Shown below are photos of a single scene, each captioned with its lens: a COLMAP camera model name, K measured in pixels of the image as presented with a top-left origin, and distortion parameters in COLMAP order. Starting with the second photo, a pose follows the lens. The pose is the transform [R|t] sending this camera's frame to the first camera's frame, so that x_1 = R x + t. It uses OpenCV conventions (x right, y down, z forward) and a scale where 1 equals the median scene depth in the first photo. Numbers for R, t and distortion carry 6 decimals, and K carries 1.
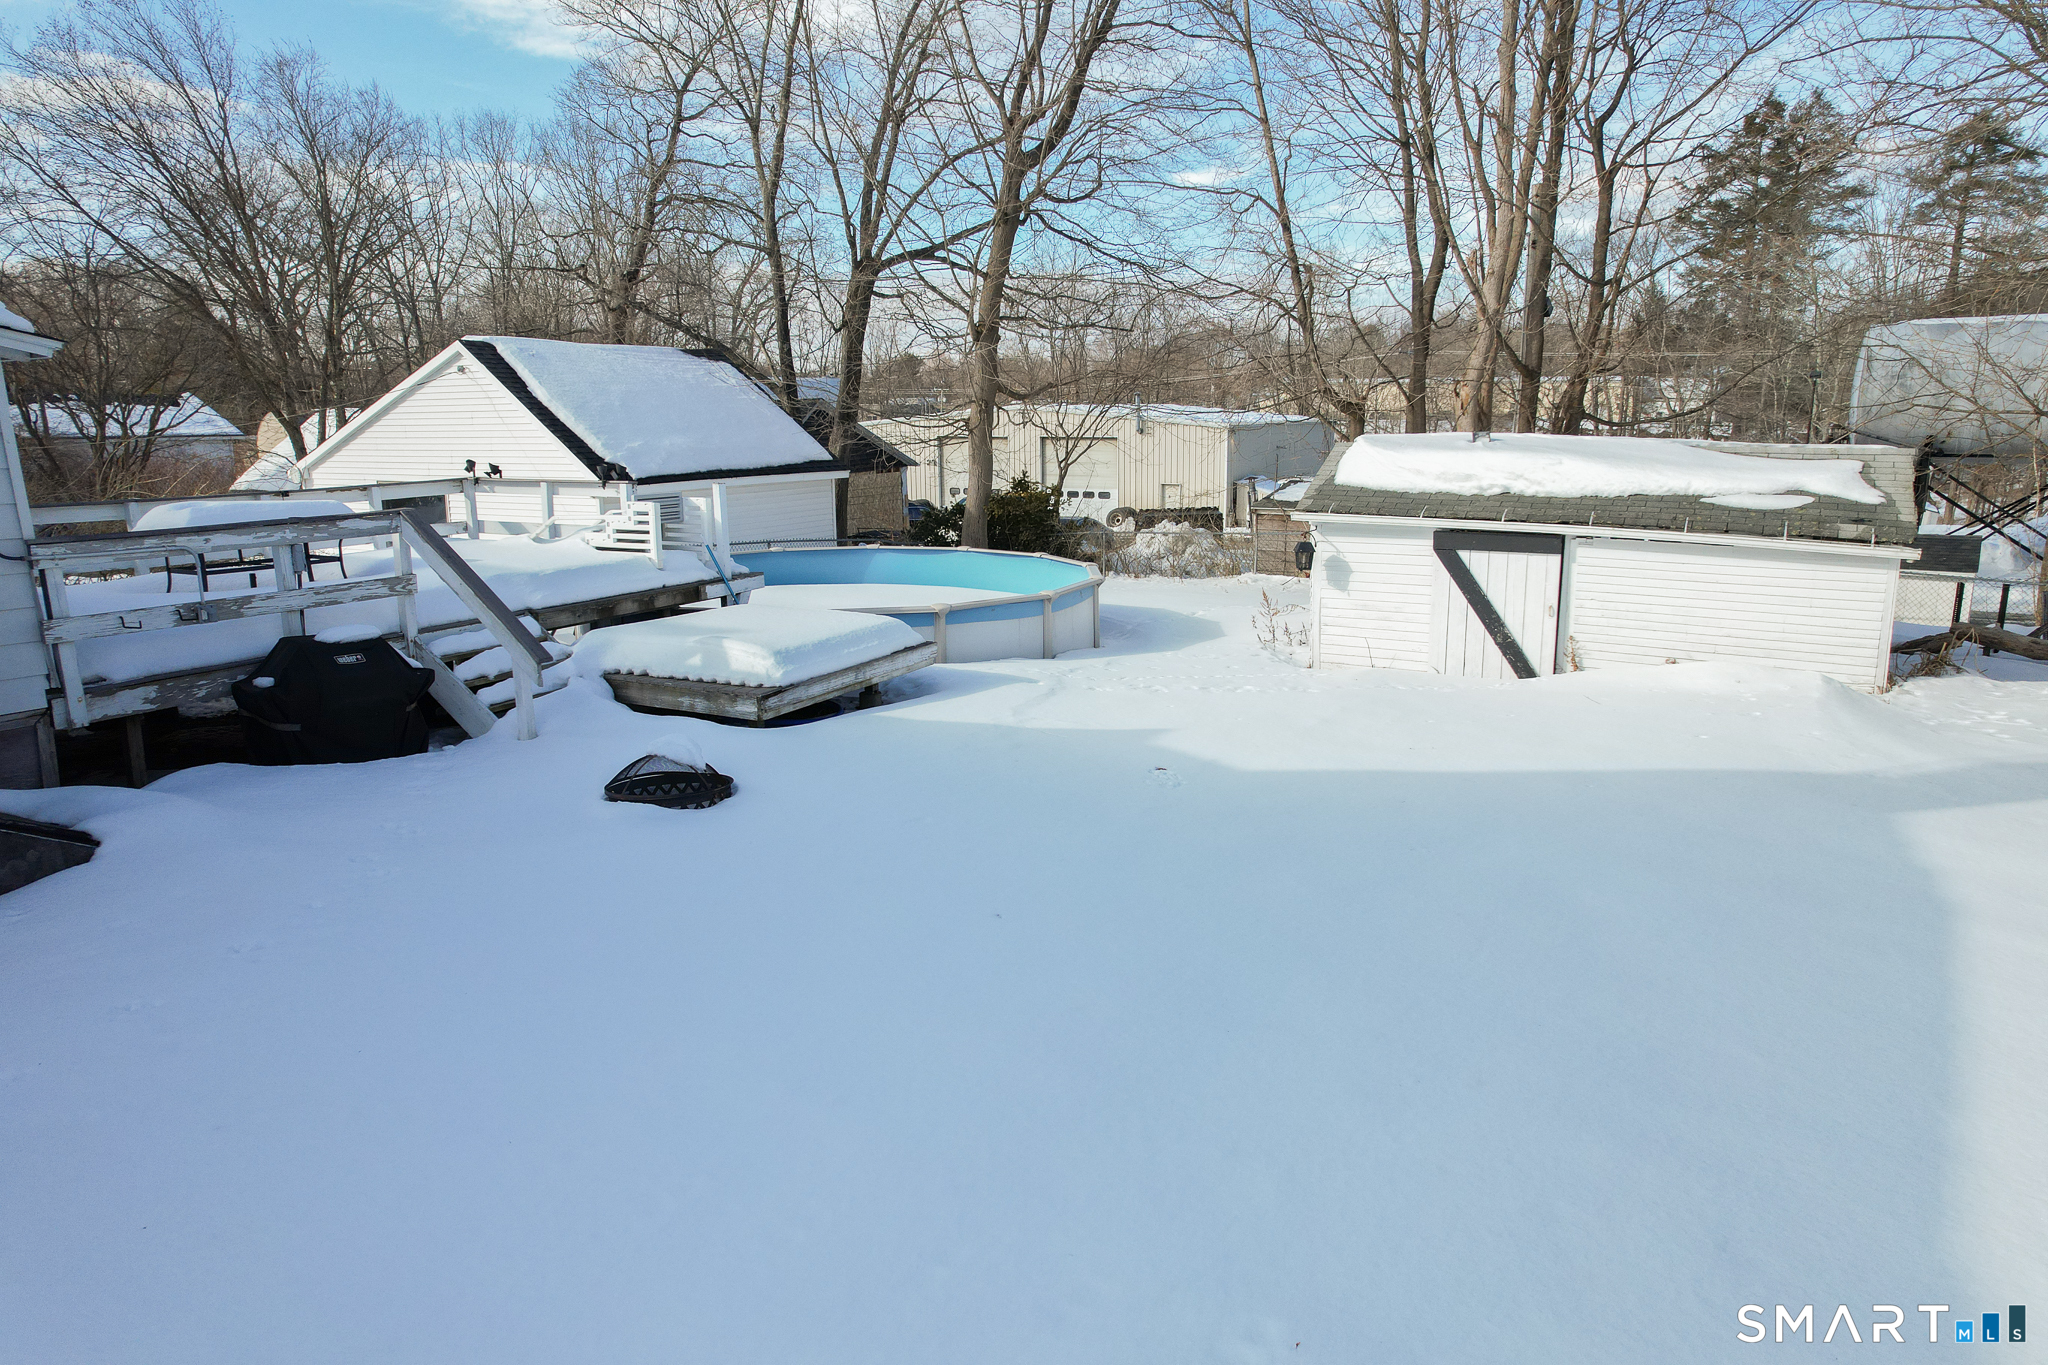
lens RADIAL K [[1305.9, 0, 1024.0], [0, 1305.9, 682.5], [0, 0, 1]] dist [-0.048713, 0.046152]
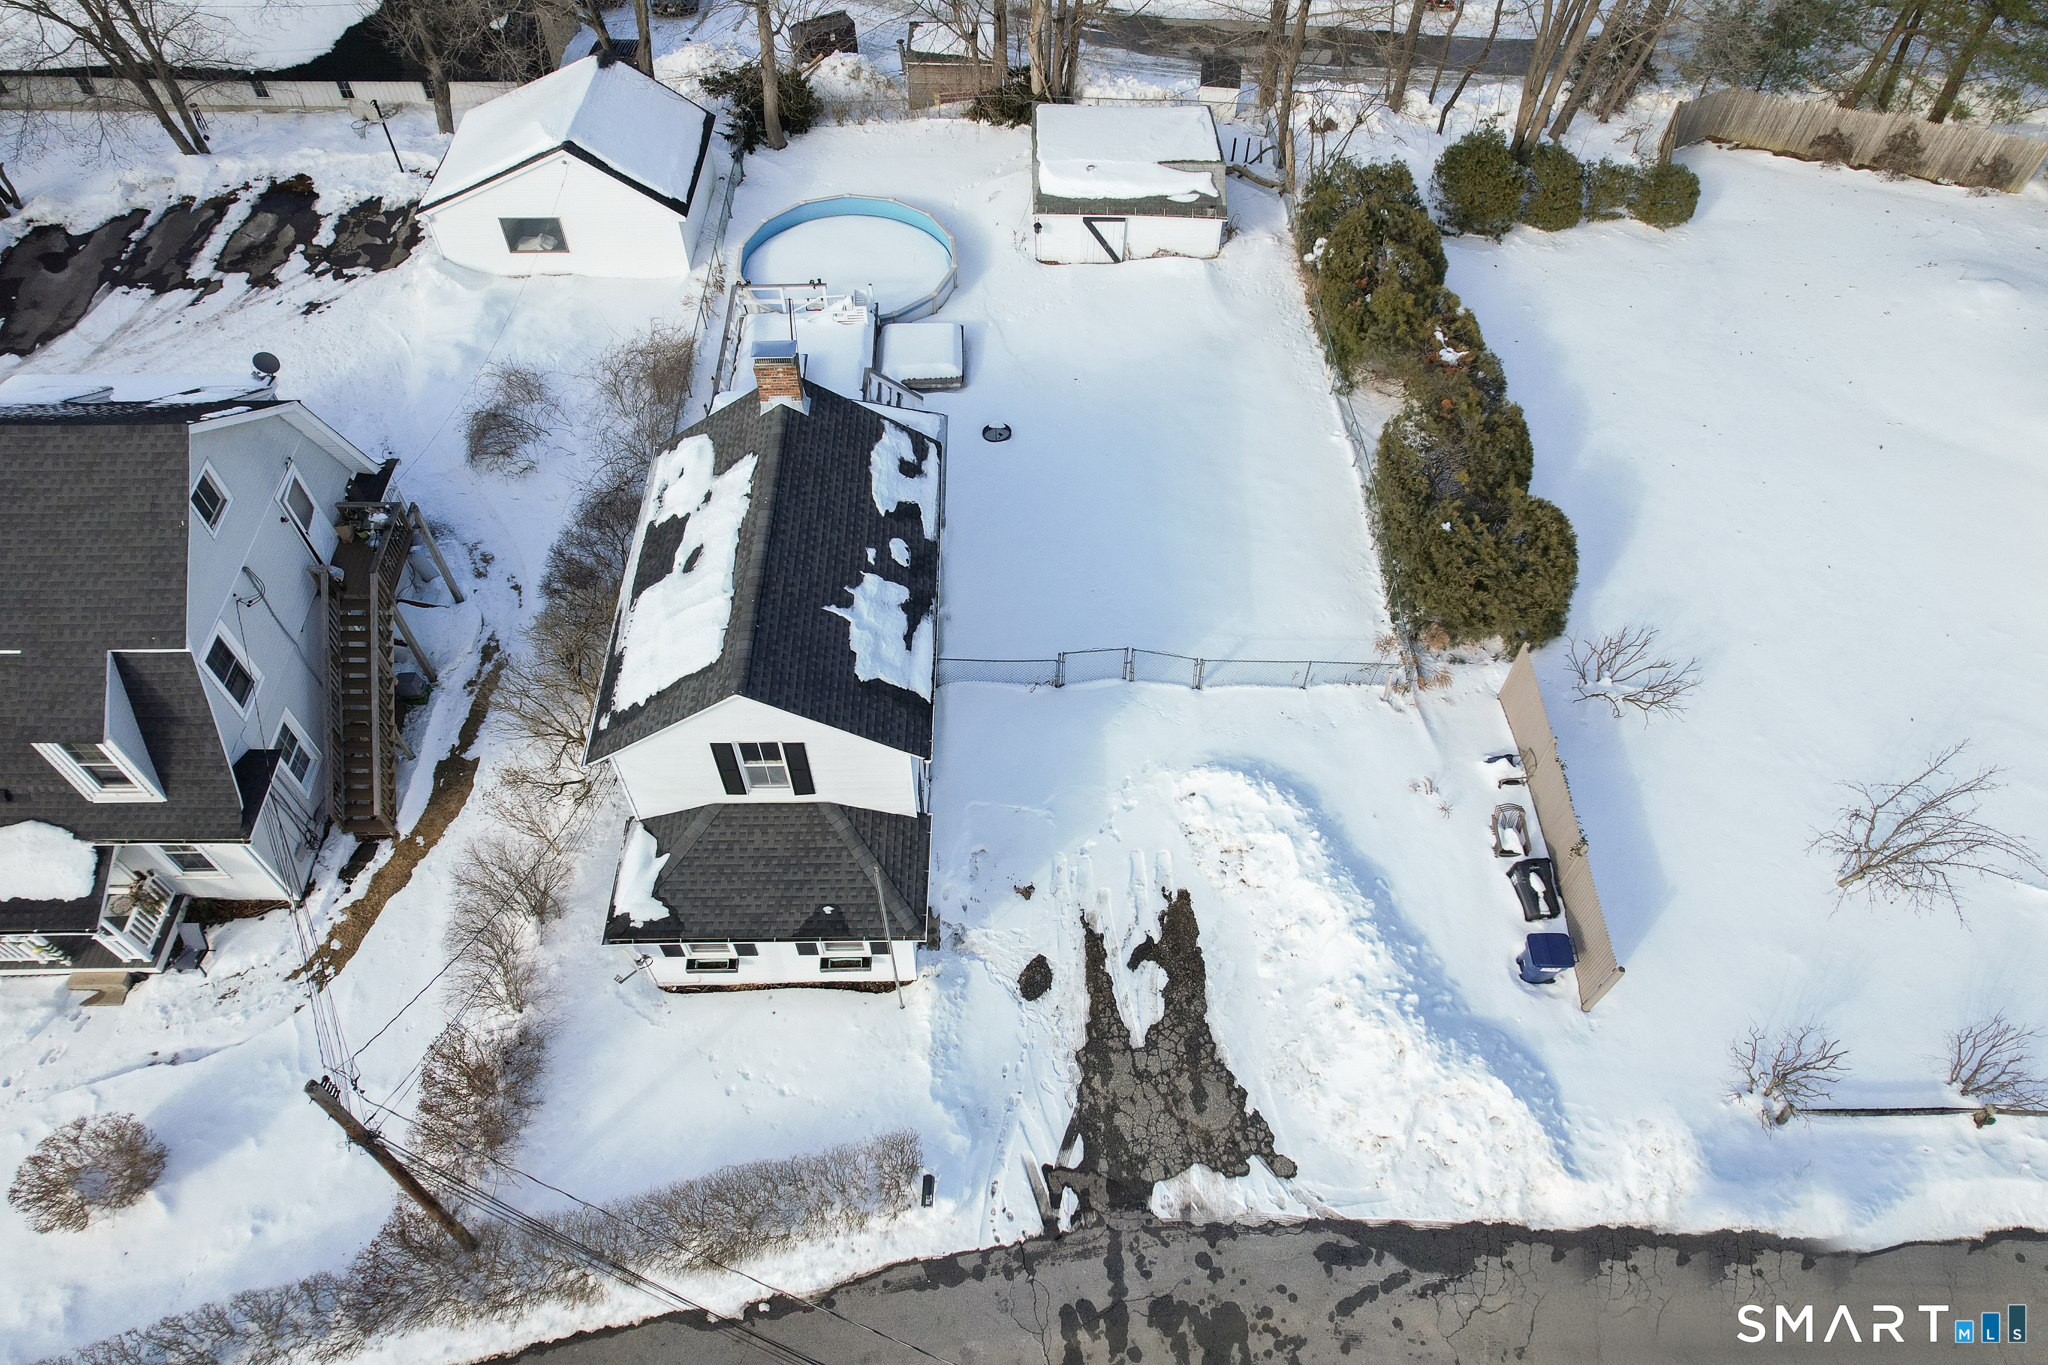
lens RADIAL K [[1305.9, 0, 1024.0], [0, 1305.9, 682.5], [0, 0, 1]] dist [-0.048713, 0.046152]
pose [[0.866654, -0.387738, 0.313960, -1.070259], [0.087632, 0.737812, 0.669294, -1.263529], [-0.491154, -0.552533, 0.673406, -1.390002]]
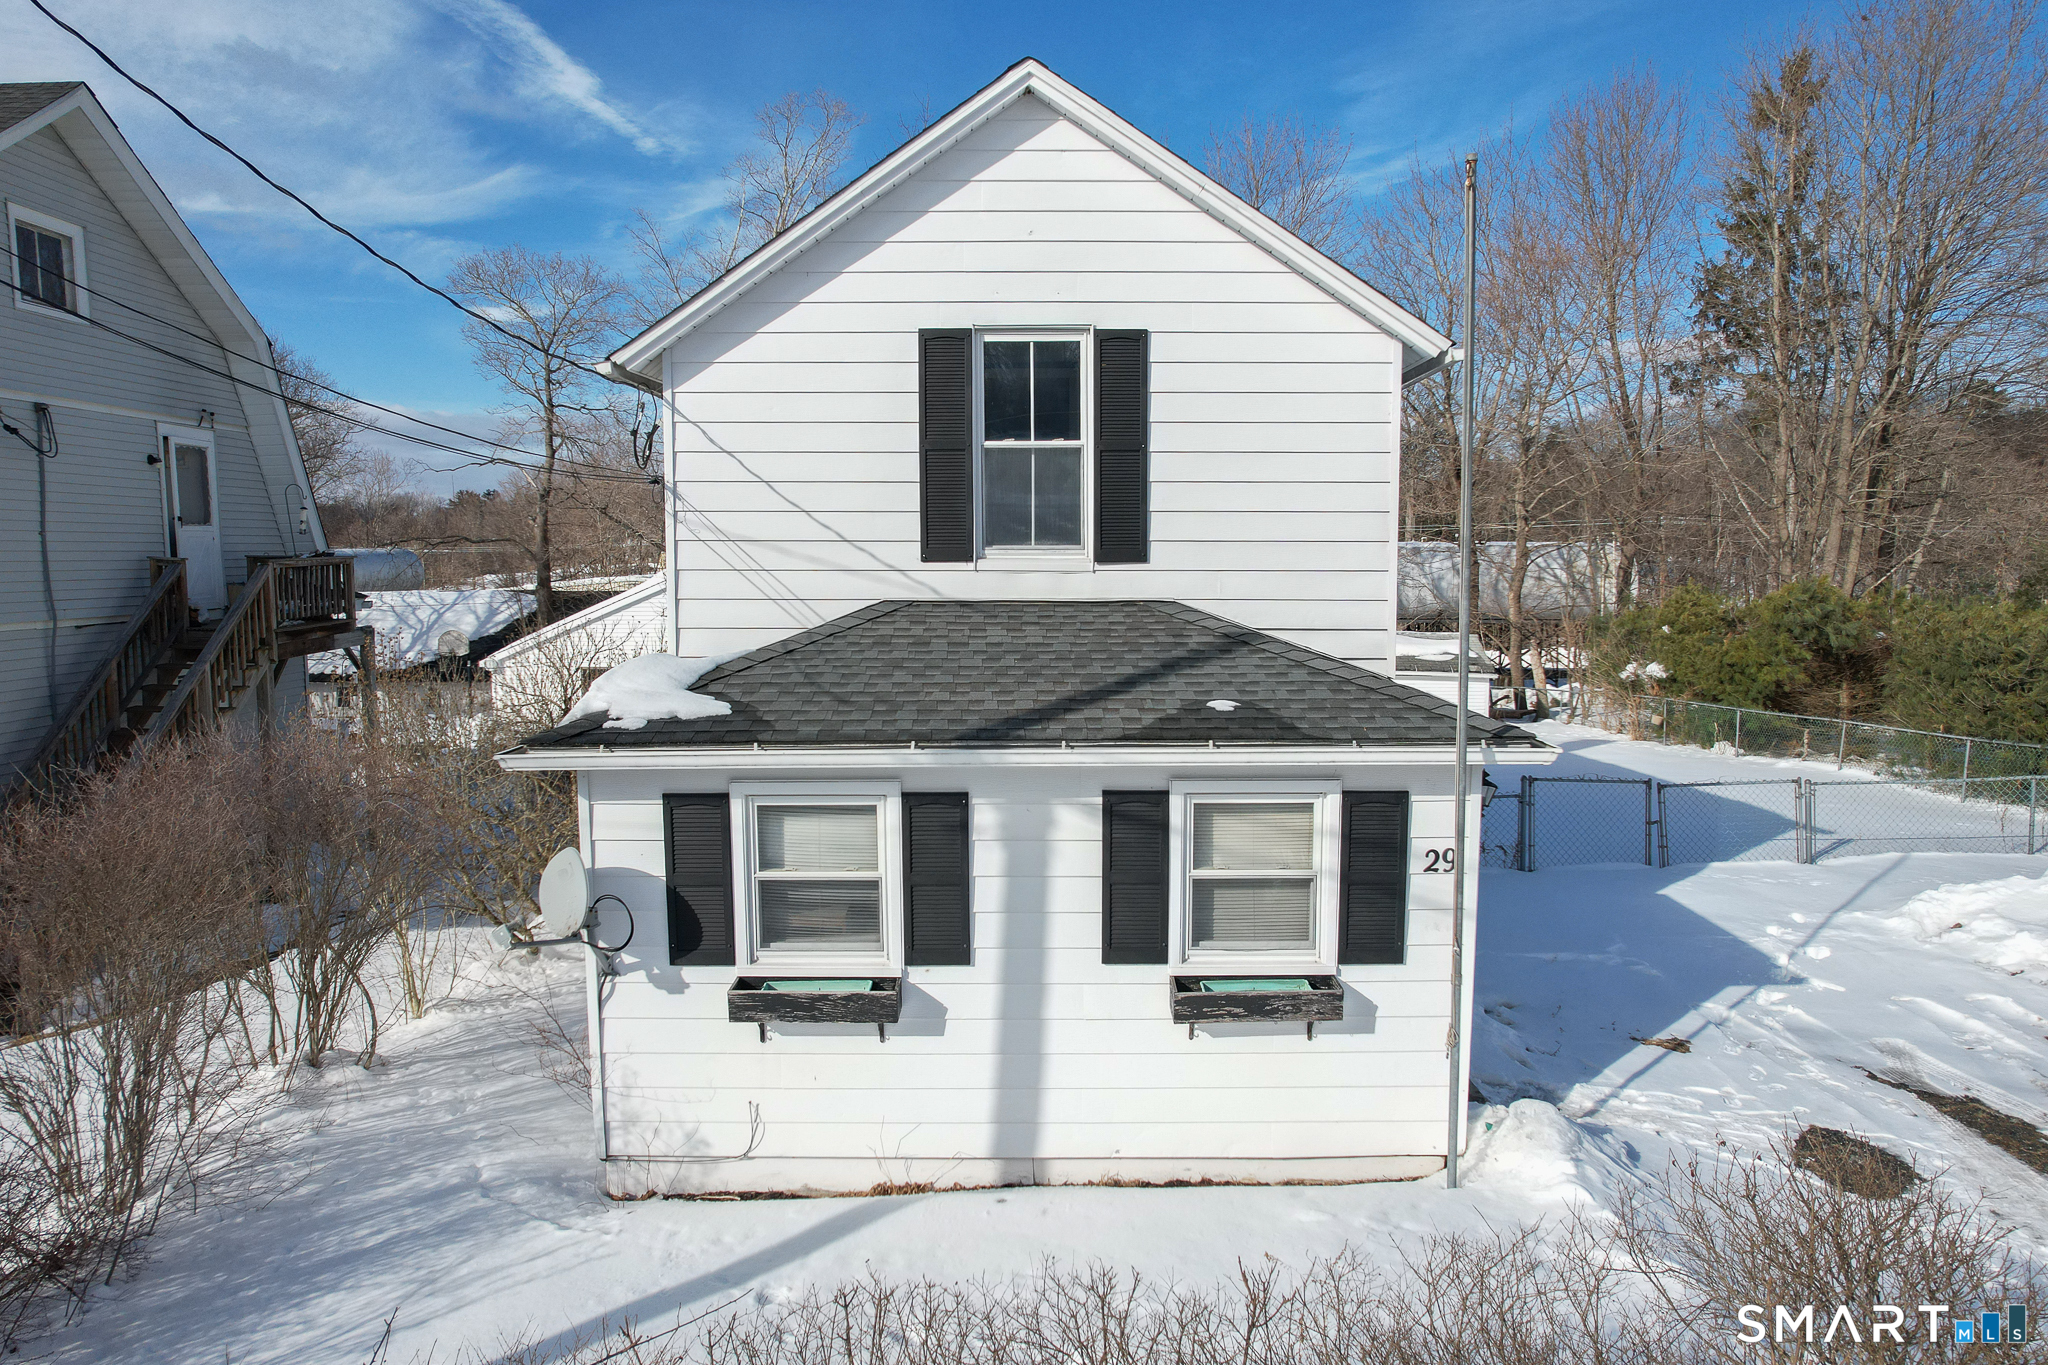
lens RADIAL K [[1305.9, 0, 1024.0], [0, 1305.9, 682.5], [0, 0, 1]] dist [-0.048713, 0.046152]
pose [[0.881372, -0.040902, 0.470650, -1.200255], [0.091405, 0.992184, -0.084945, 0.041631], [-0.463497, 0.117887, 0.878222, -0.757901]]
